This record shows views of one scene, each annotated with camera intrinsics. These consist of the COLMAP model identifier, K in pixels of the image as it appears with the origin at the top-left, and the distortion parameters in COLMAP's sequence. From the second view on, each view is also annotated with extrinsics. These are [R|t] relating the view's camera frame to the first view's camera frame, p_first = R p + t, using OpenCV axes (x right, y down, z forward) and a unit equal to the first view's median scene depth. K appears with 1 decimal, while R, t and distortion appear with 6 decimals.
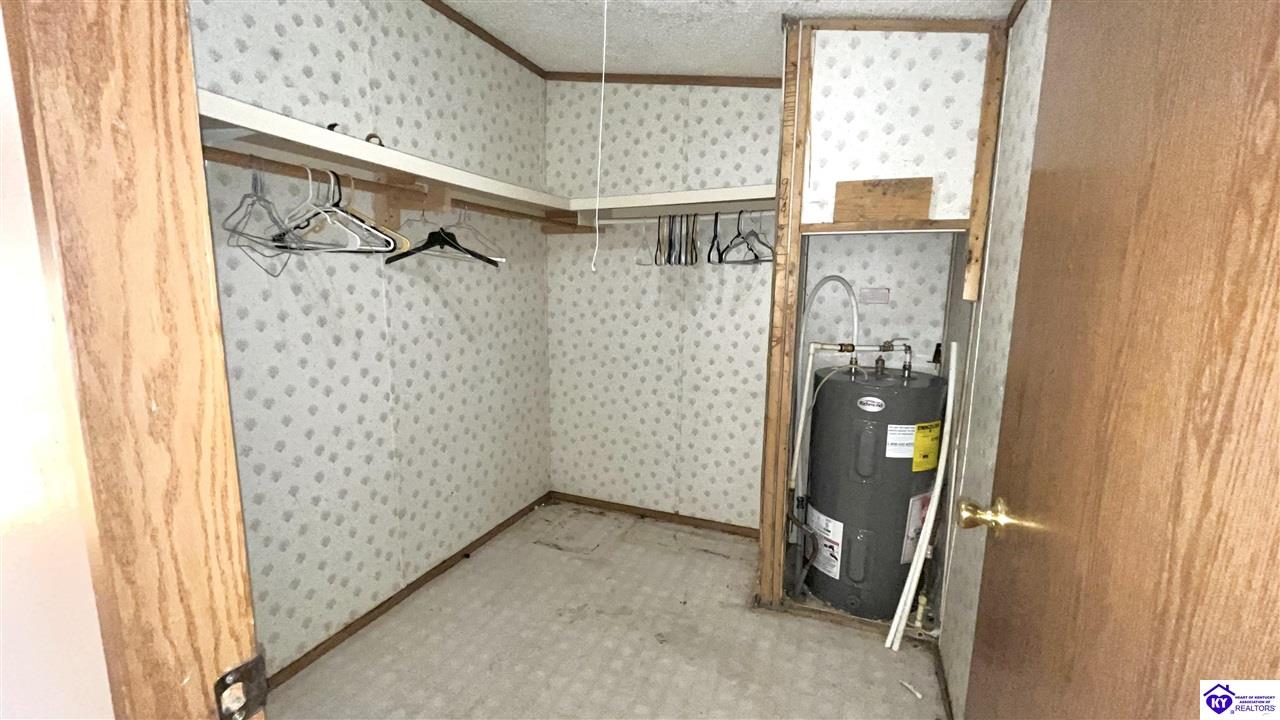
lens RADIAL K [[517.0, 0, 637.8], [0, 517.0, 364.4], [0, 0, 1]] dist [0.000062, -0.000351]
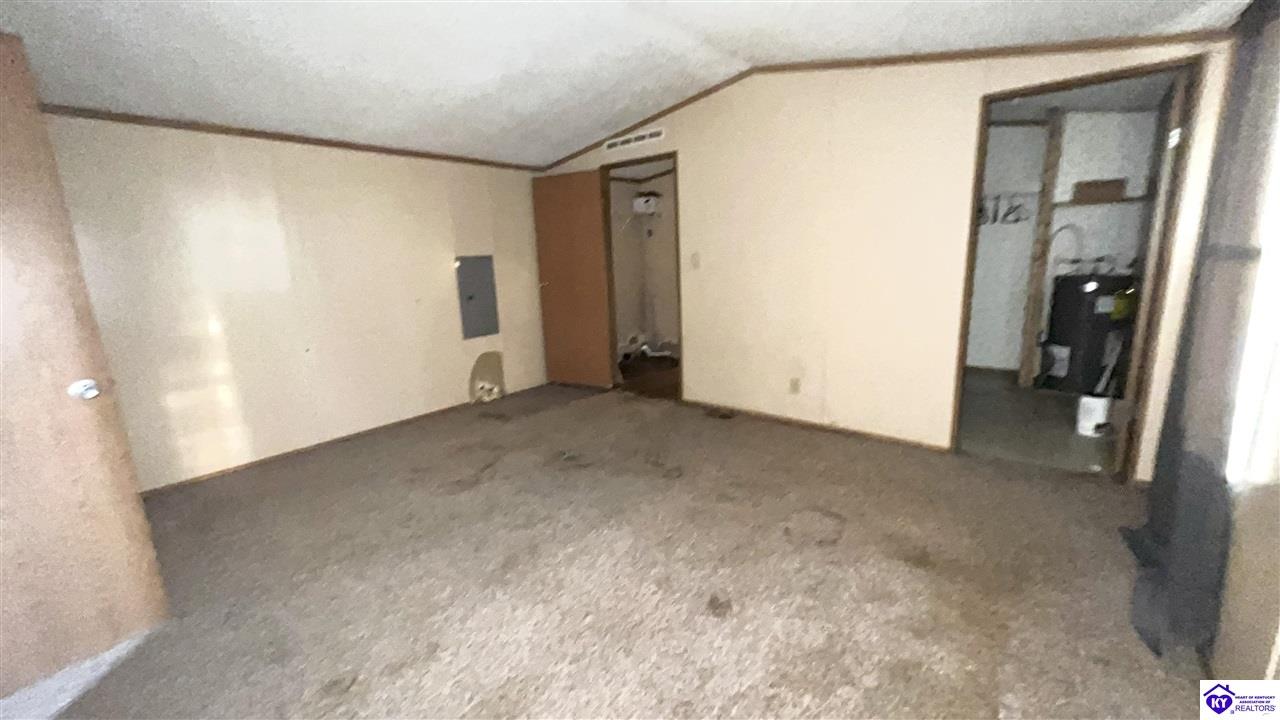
lens RADIAL K [[517.0, 0, 629.0], [0, 517.0, 363.7], [0, 0, 1]] dist [0.000062, -0.000351]
pose [[0.946359, 0.019372, -0.322536, -0.611725], [0.002953, 0.997641, 0.068587, 0.228186], [0.323104, -0.065860, 0.944069, -1.554653]]
